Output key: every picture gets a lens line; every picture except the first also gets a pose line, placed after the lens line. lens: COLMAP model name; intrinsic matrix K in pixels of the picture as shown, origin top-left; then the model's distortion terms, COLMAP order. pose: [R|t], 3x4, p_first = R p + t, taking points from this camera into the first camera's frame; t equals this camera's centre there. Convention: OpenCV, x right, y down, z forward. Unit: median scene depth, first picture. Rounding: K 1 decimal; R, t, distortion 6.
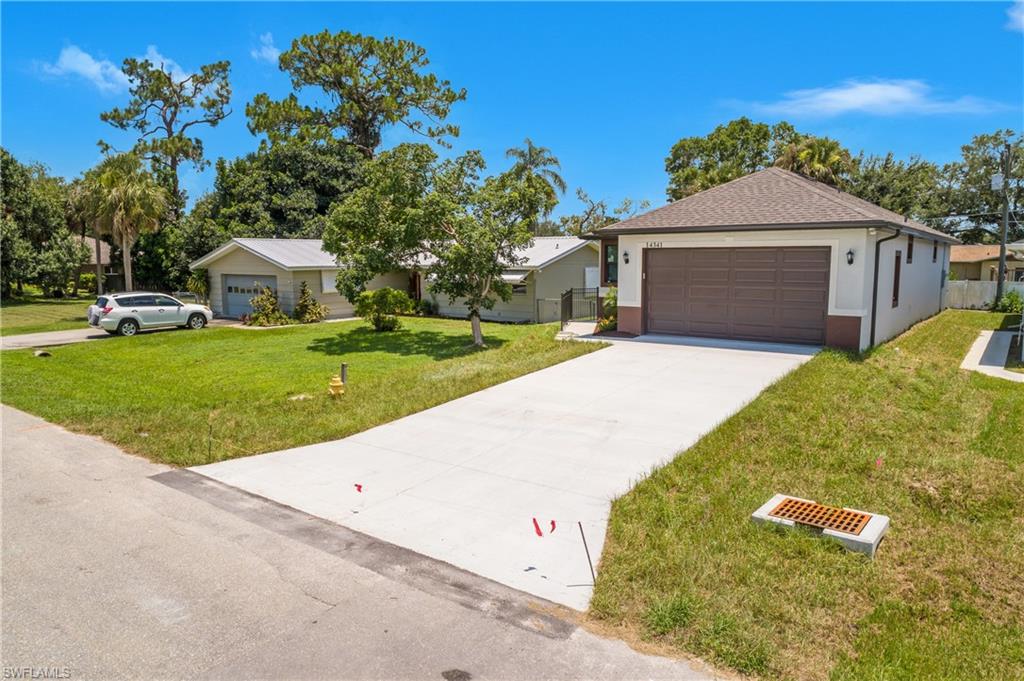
lens RADIAL K [[682.0, 0, 512.0], [0, 682.0, 340.5], [0, 0, 1]] dist [-0.006587, 0.005936]
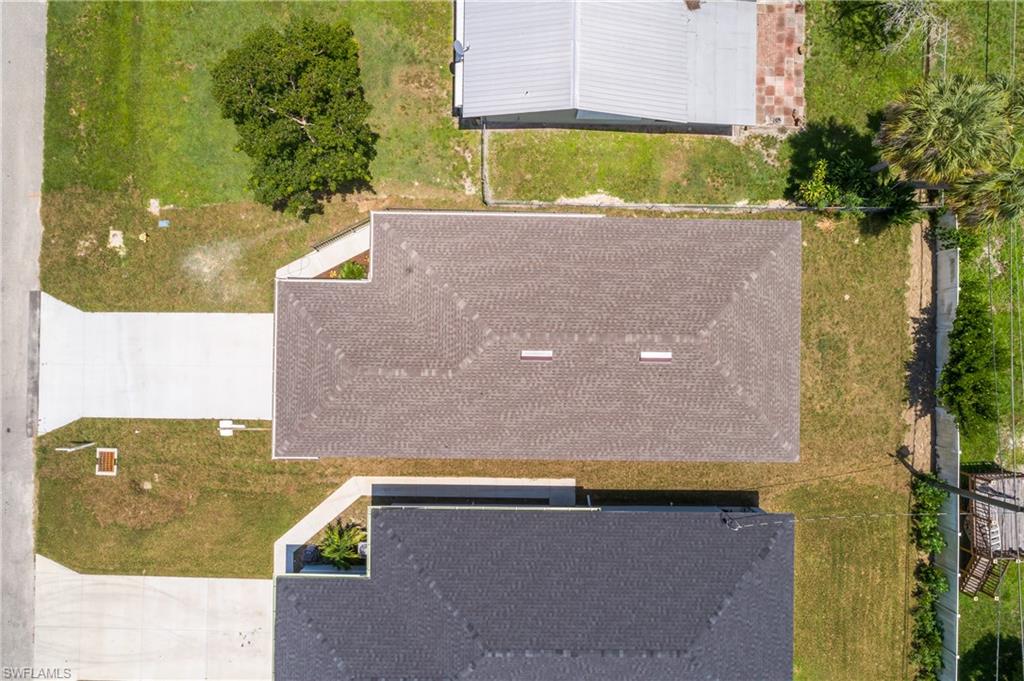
lens RADIAL K [[682.0, 0, 512.0], [0, 682.0, 340.5], [0, 0, 1]] dist [-0.006587, 0.005936]
pose [[0.593156, 0.805085, -0.002025, 1.337890], [-0.105194, 0.079996, 0.991229, -4.170235], [0.798185, -0.587741, 0.132141, 2.871988]]
